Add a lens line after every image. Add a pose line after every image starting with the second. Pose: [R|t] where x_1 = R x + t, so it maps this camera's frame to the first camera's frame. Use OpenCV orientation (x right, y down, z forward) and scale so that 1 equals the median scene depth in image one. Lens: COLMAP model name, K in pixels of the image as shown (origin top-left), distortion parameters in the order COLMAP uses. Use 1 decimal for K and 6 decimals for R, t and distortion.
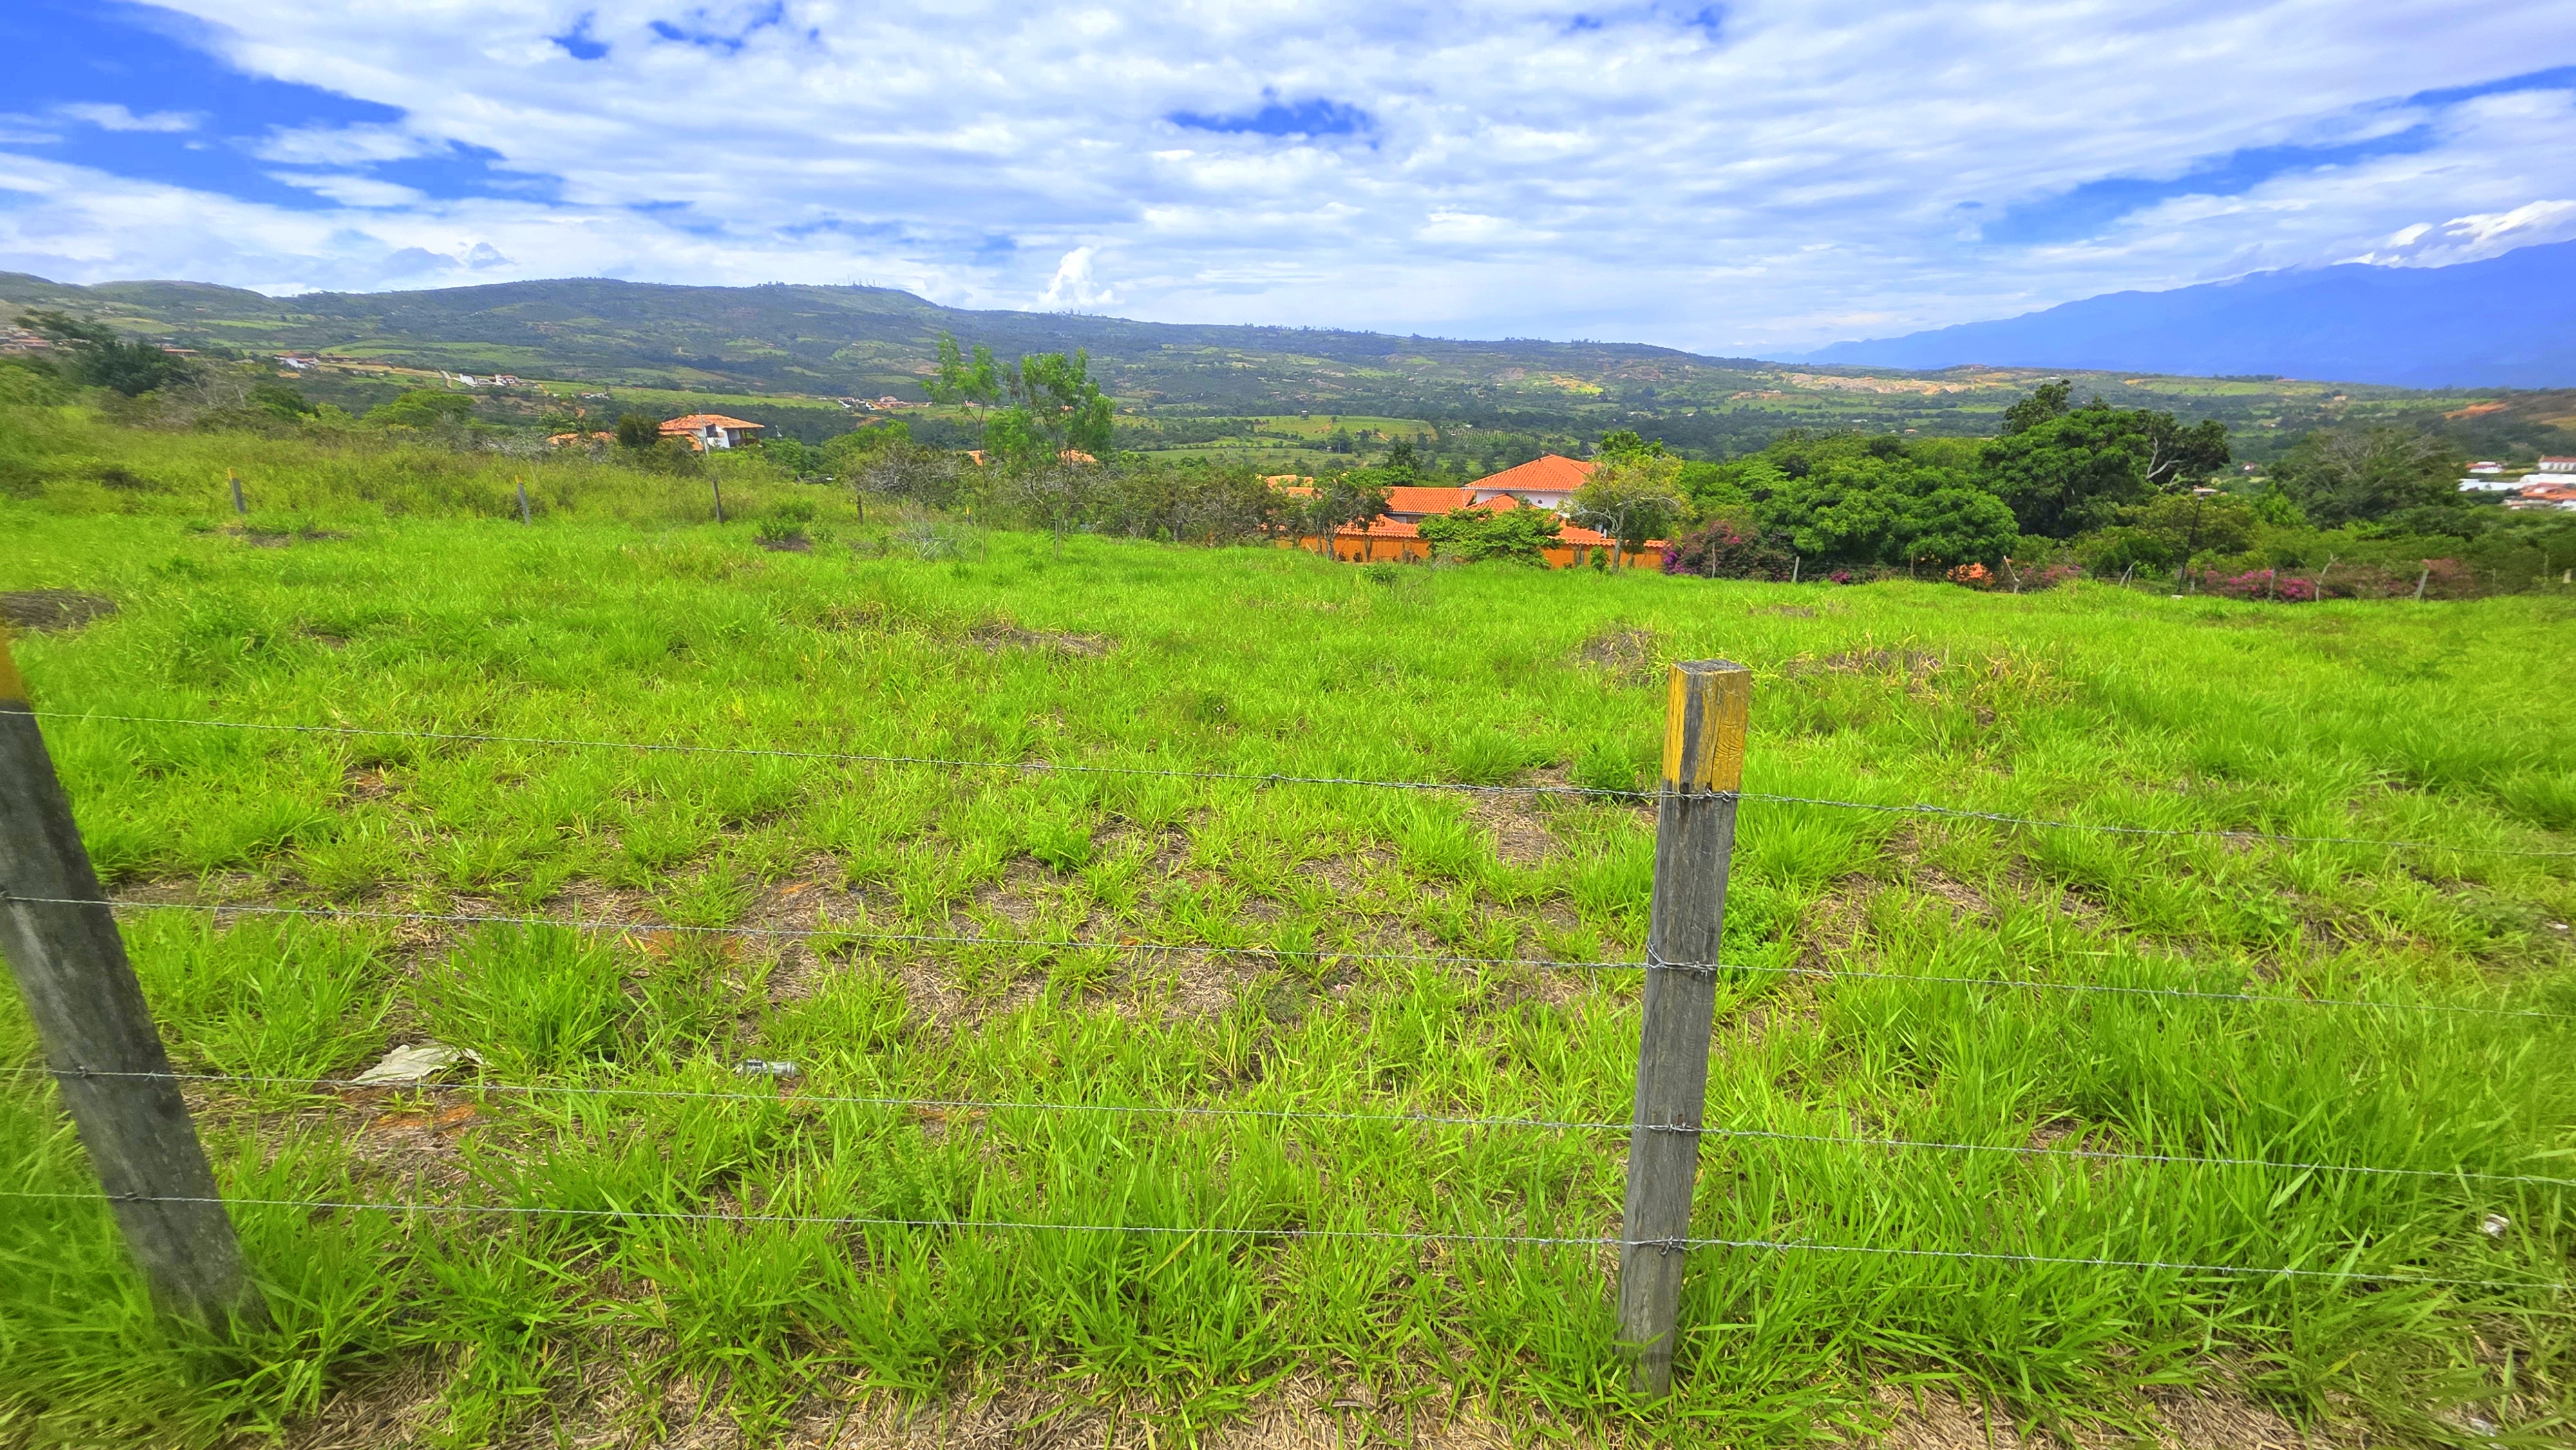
lens RADIAL K [[1030.5, 0, 1296.9], [0, 1030.5, 718.1], [0, 0, 1]] dist [0.003532, -0.000963]
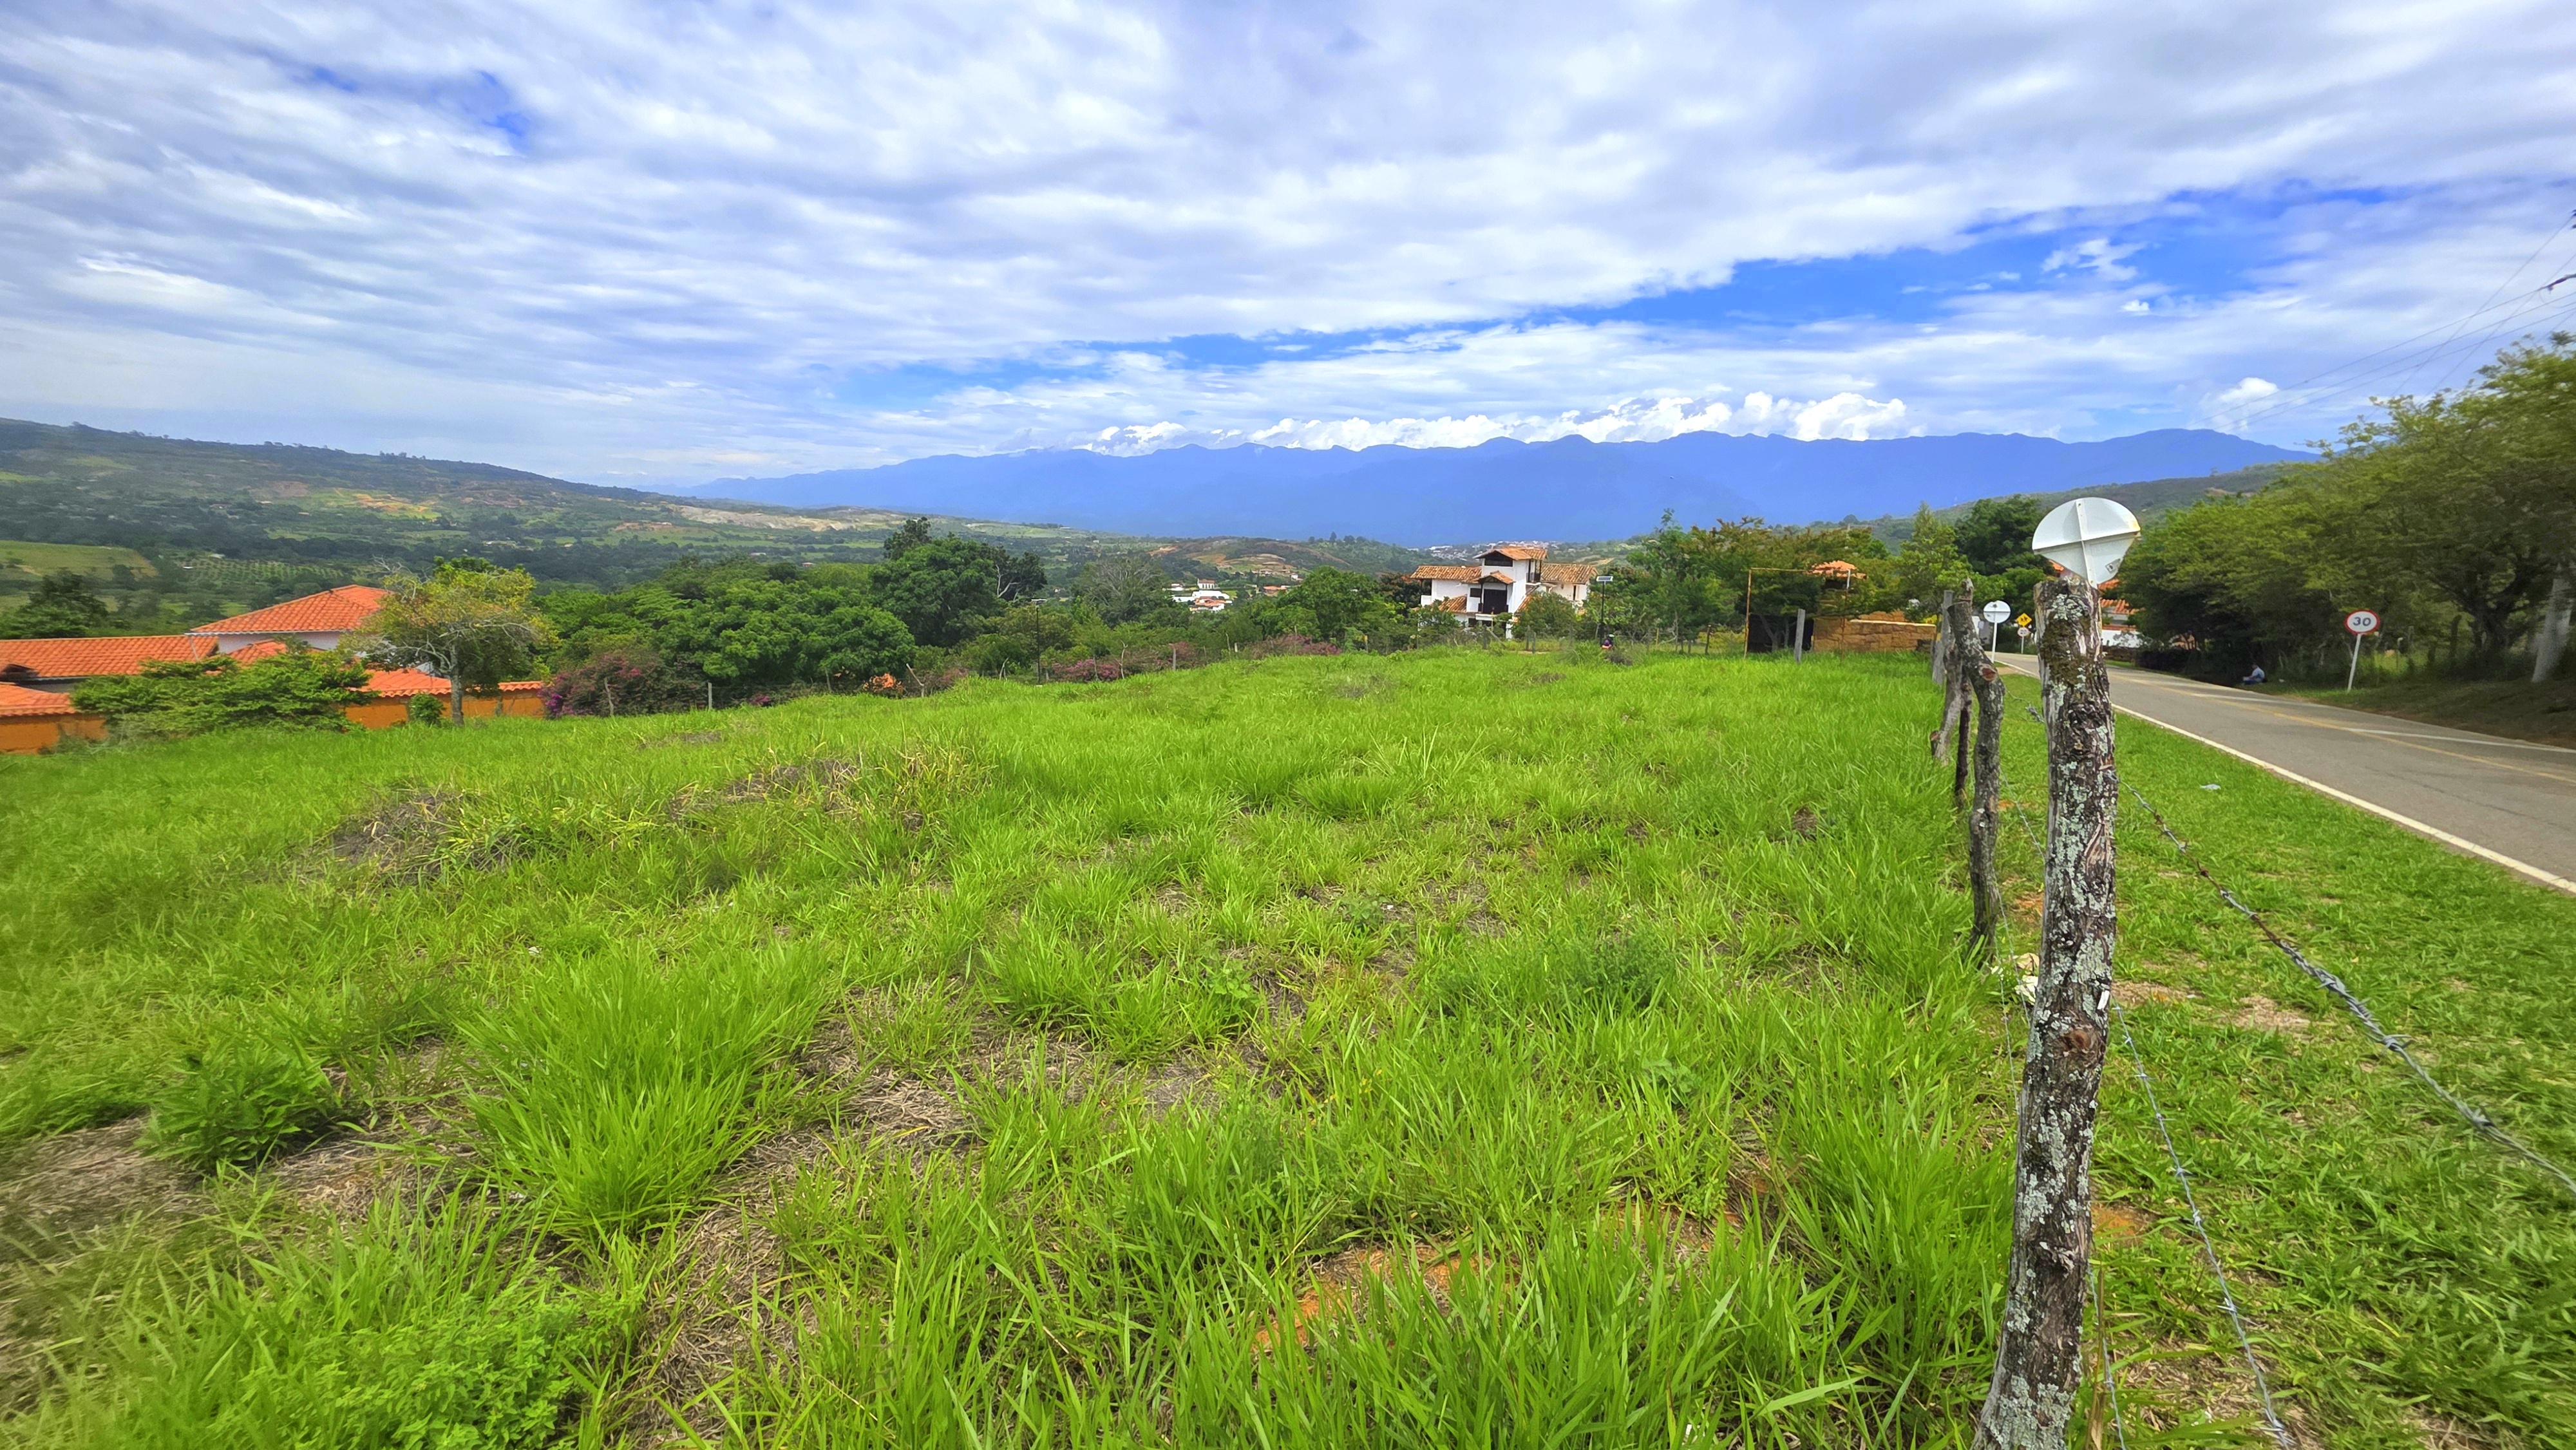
lens RADIAL K [[1030.5, 0, 1300.6], [0, 1030.5, 704.1], [0, 0, 1]] dist [0.003532, -0.000963]
pose [[0.572537, -0.110346, 0.812419, 0.007527], [0.219895, 0.975264, -0.022502, -0.000290], [-0.789840, 0.191530, 0.582639, 0.010295]]
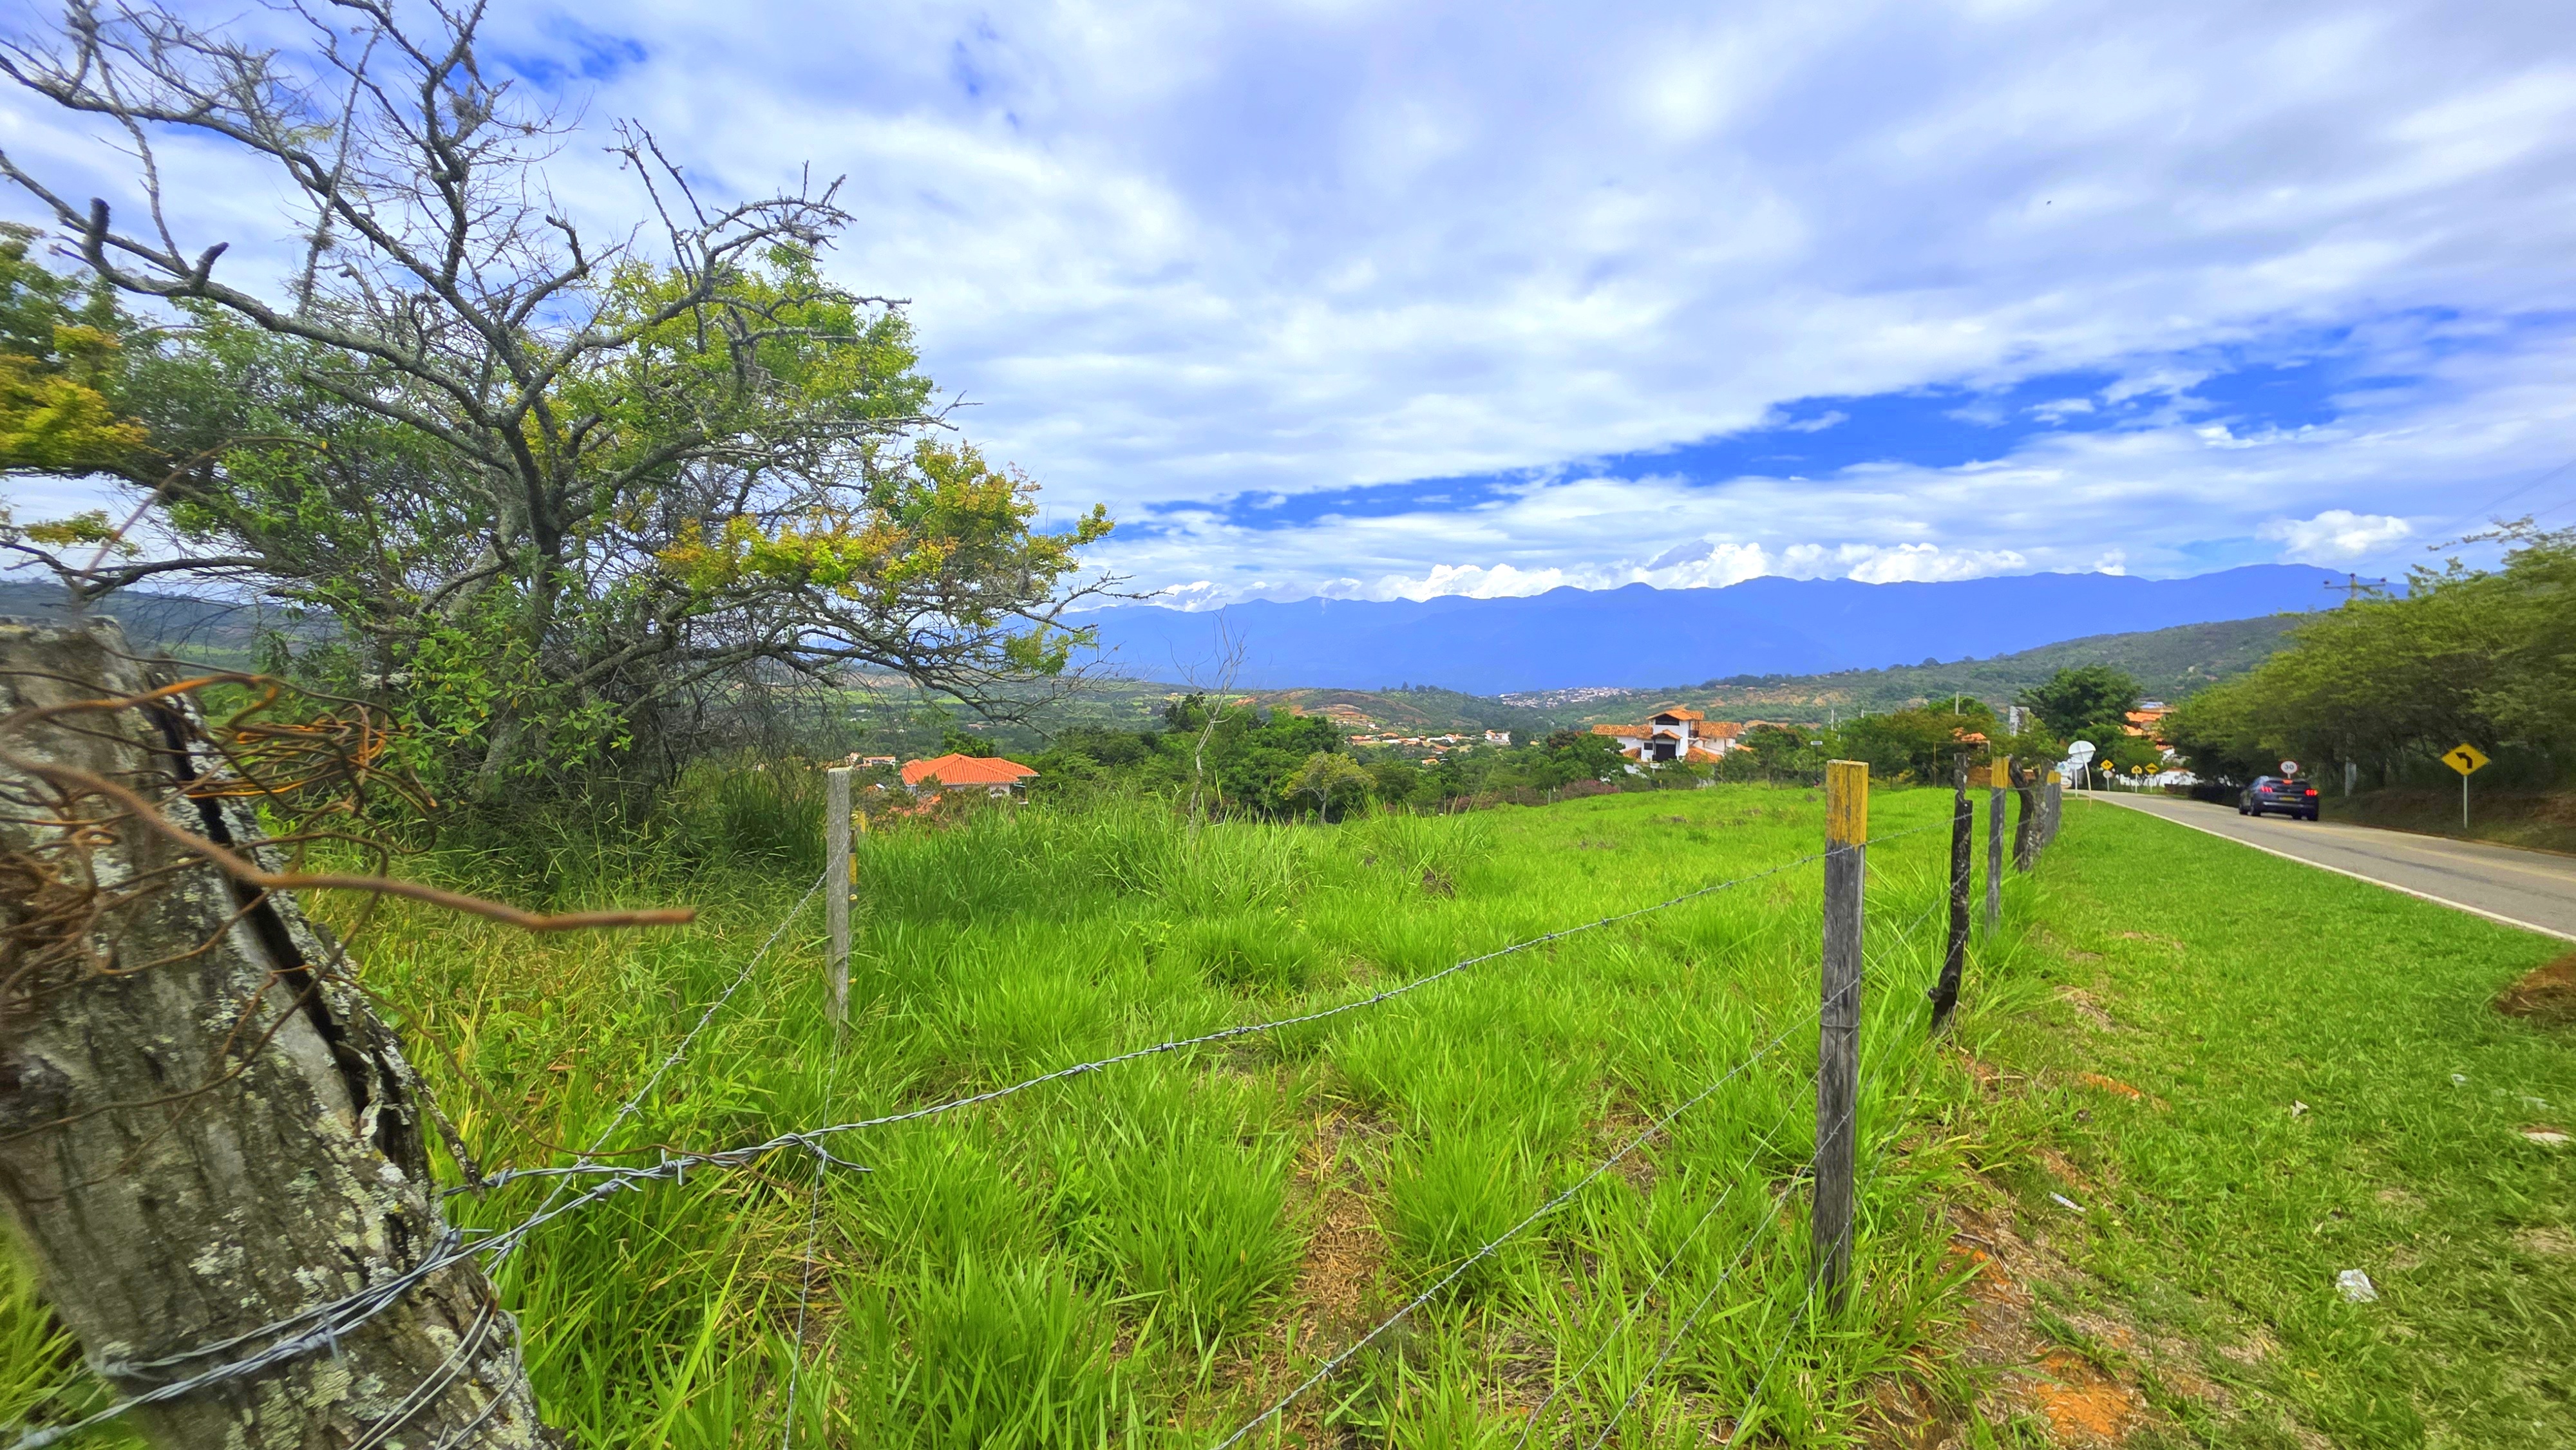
lens RADIAL K [[1030.5, 0, 1278.3], [0, 1030.5, 774.3], [0, 0, 1]] dist [0.003532, -0.000963]
pose [[0.630924, -0.056176, 0.773808, -0.151577], [0.221209, 0.969001, -0.110016, -0.008789], [-0.743641, 0.240585, 0.623793, 0.003393]]
